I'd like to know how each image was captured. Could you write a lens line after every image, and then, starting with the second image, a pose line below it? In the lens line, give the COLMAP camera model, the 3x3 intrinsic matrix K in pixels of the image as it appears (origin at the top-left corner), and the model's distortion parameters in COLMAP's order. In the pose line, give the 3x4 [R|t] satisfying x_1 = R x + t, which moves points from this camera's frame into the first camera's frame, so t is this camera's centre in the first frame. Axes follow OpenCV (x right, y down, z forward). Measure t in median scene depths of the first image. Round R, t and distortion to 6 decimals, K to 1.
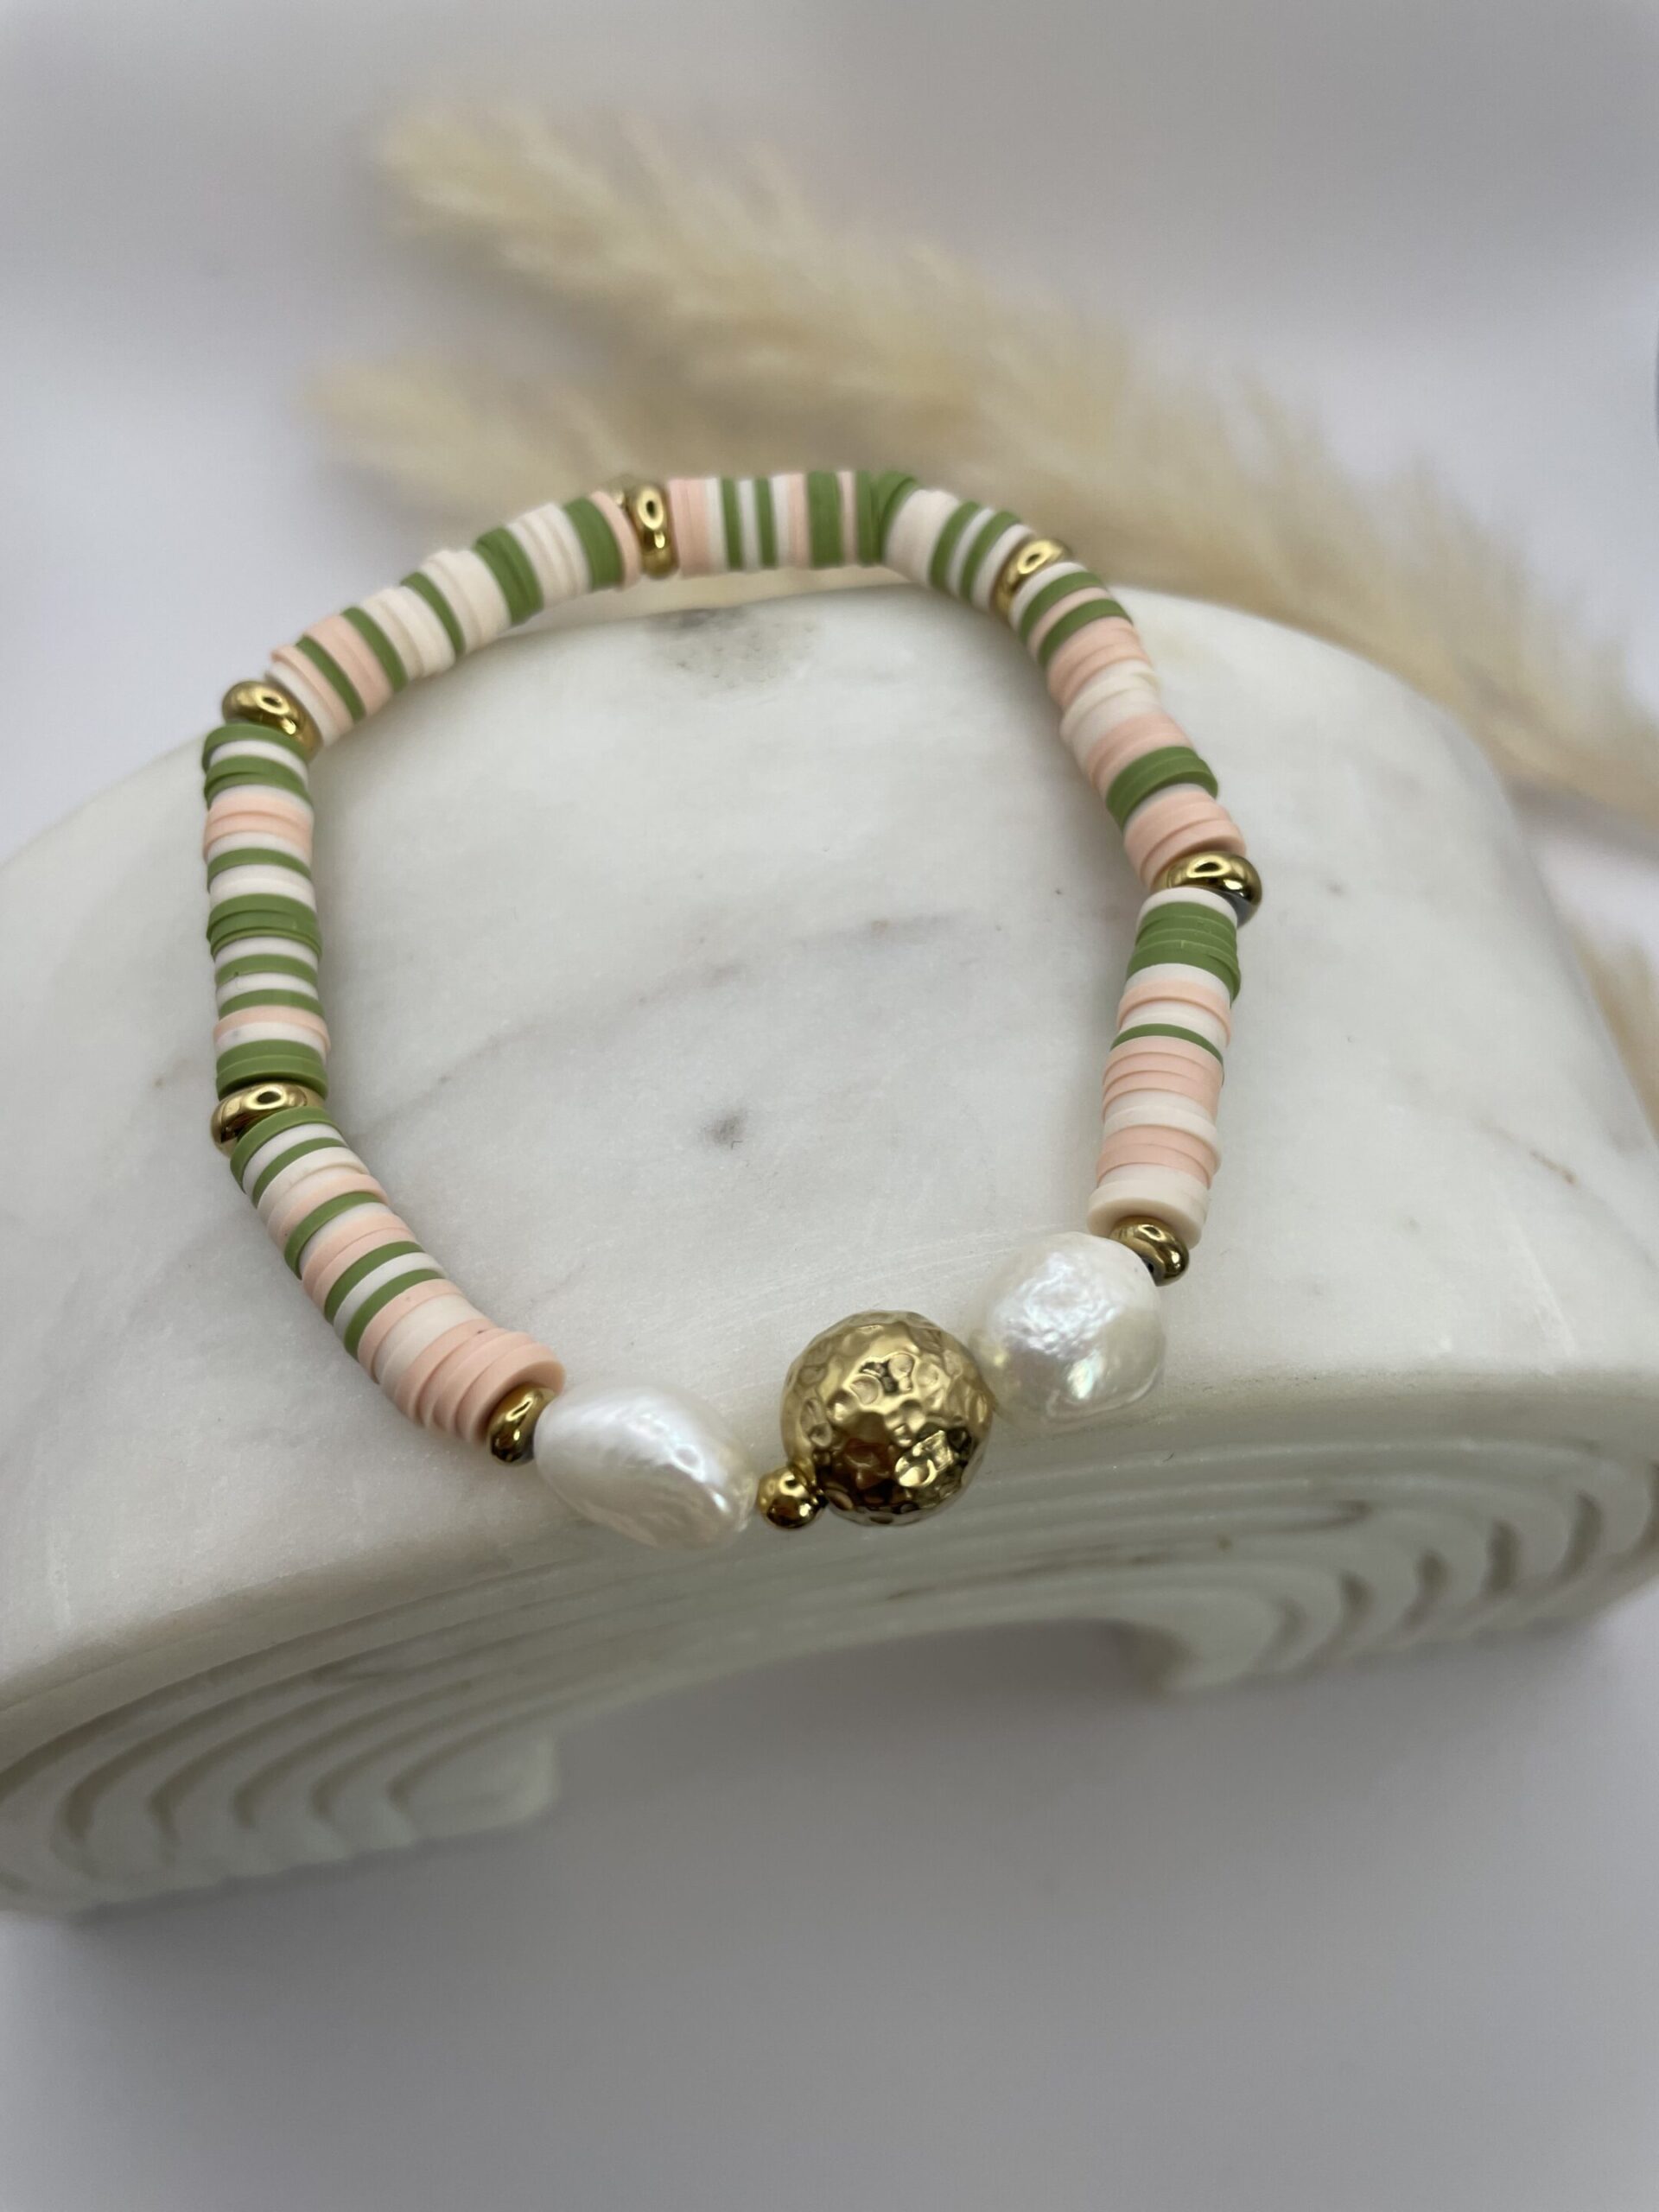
lens RADIAL K [[1720.6, 0, 846.4], [0, 1720.6, 1094.5], [0, 0, 1]] dist [0.031695, -0.042761]
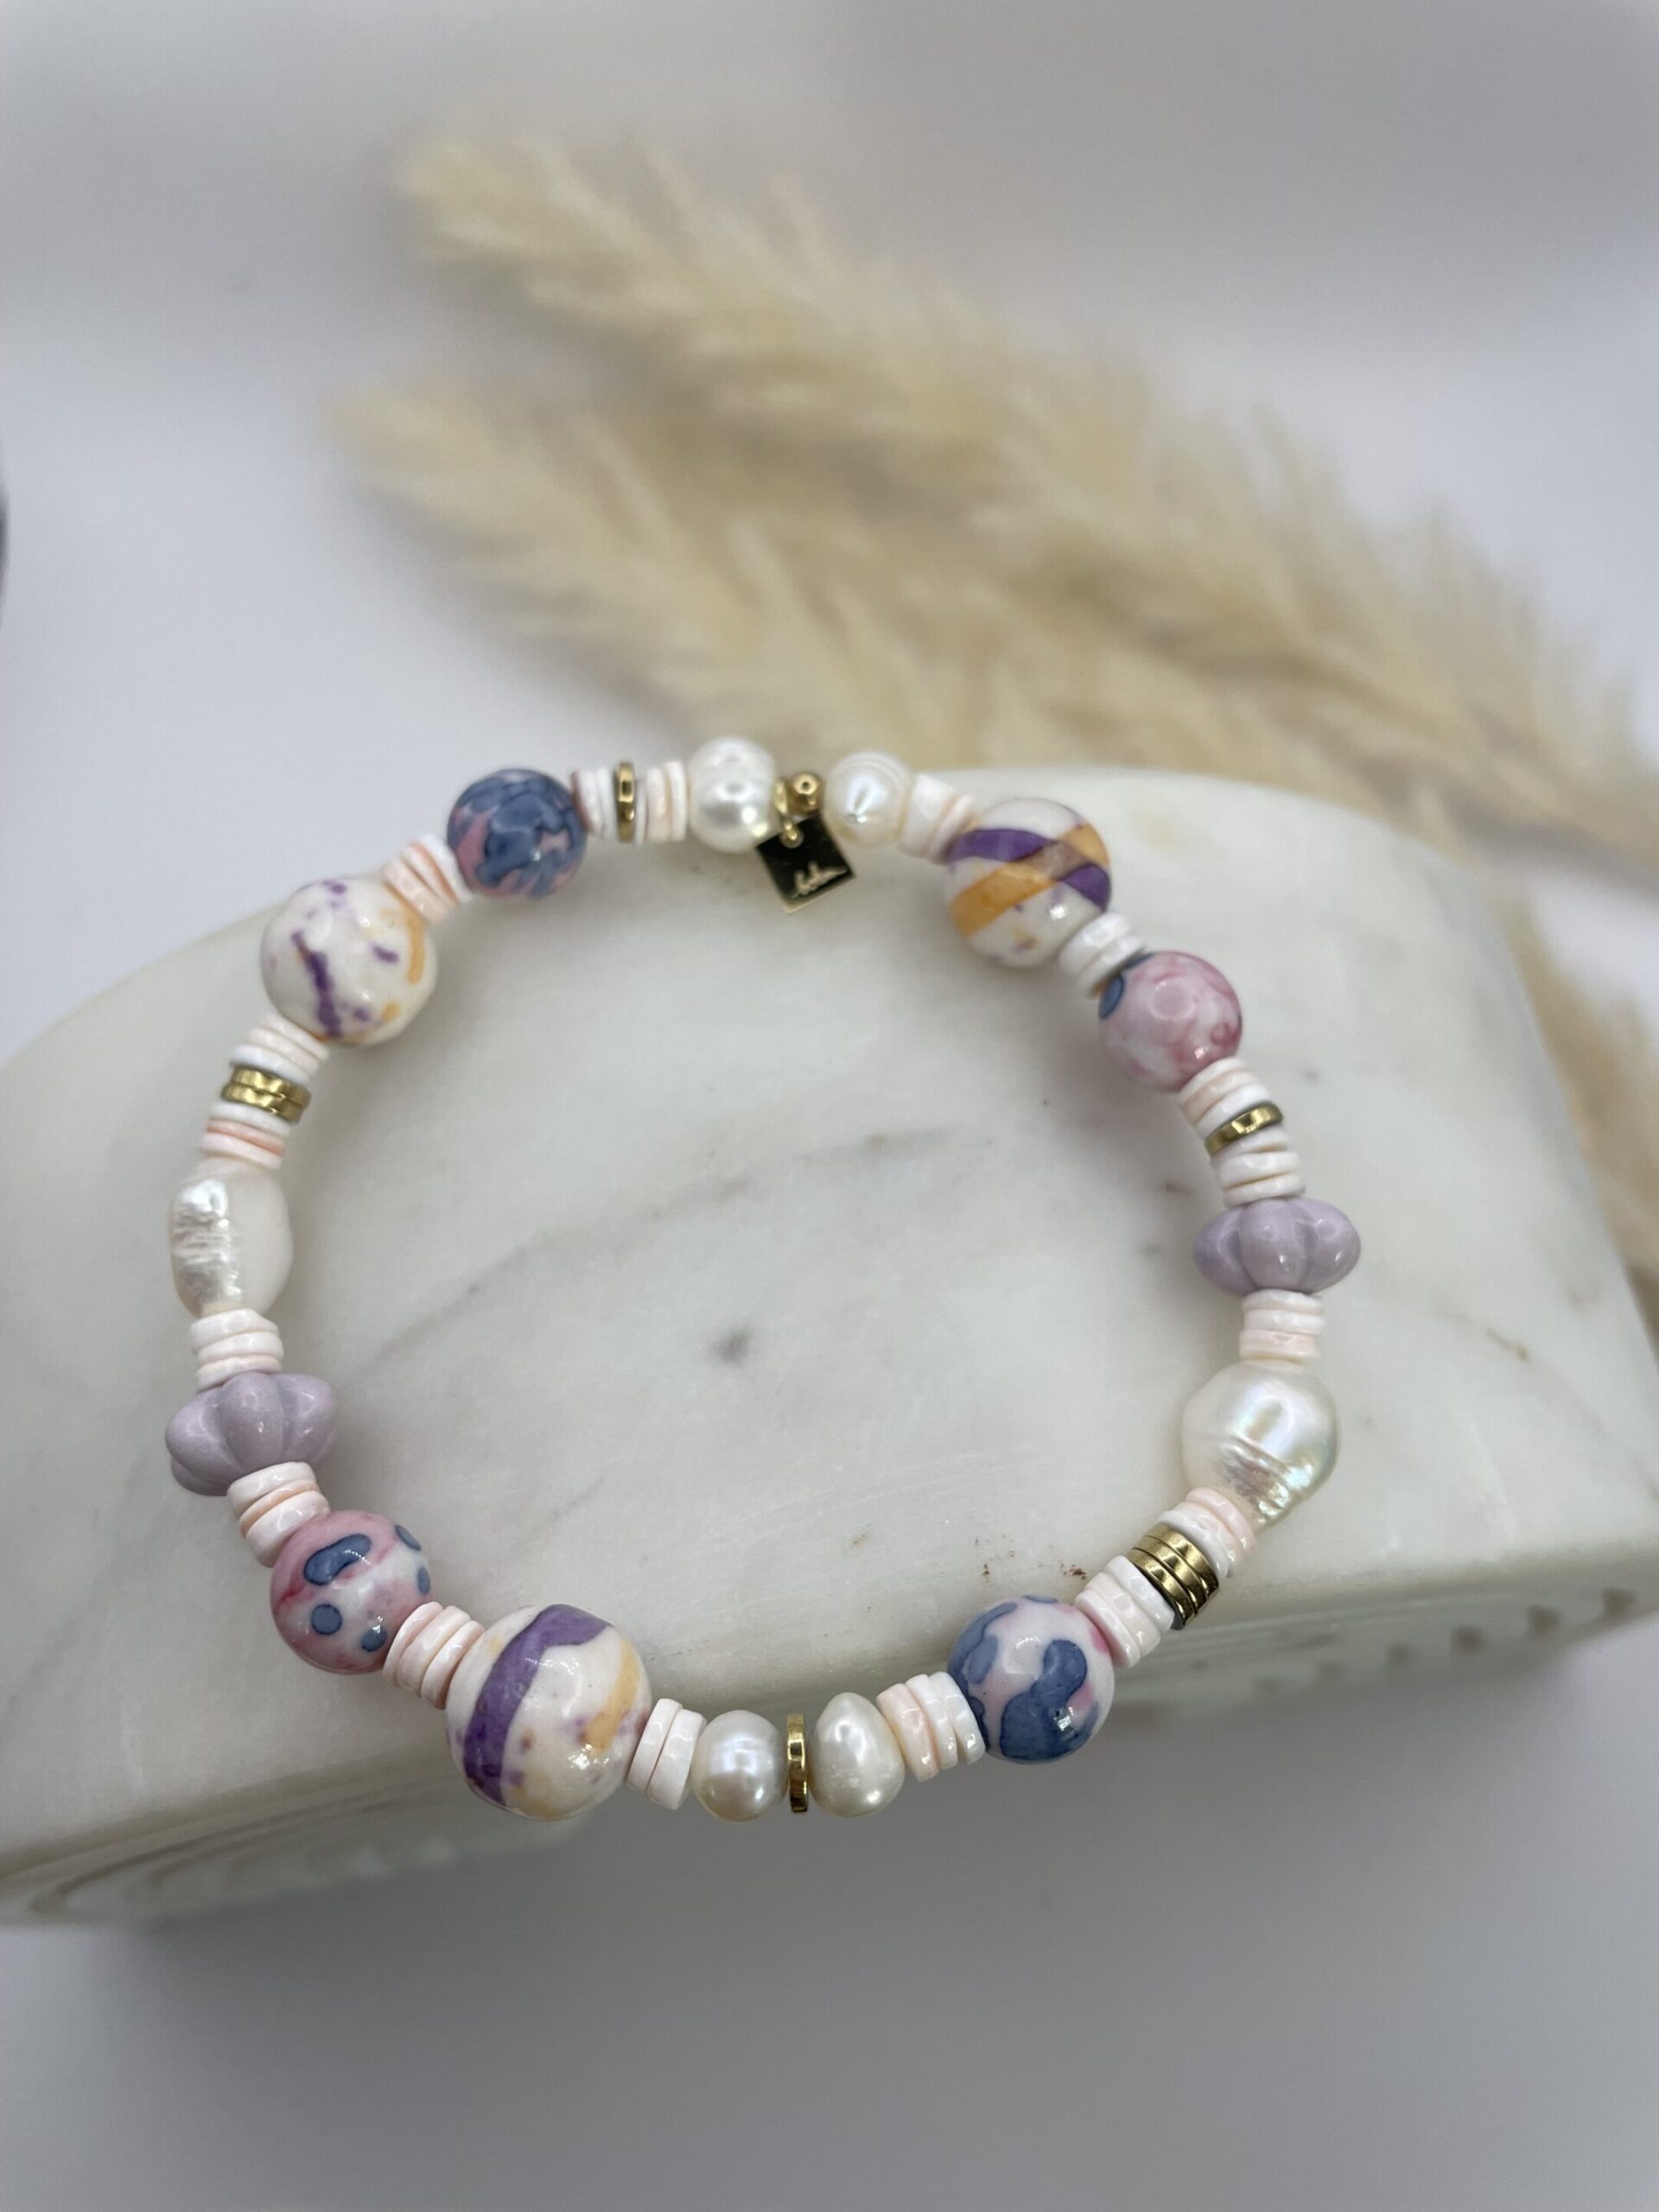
lens RADIAL K [[1720.6, 0, 862.0], [0, 1720.6, 1075.2], [0, 0, 1]] dist [0.031695, -0.042761]
pose [[0.999914, 0.005007, -0.012106, 0.021303], [-0.004120, 0.997385, 0.072159, -0.204786], [0.012435, -0.072103, 0.997320, -0.061828]]
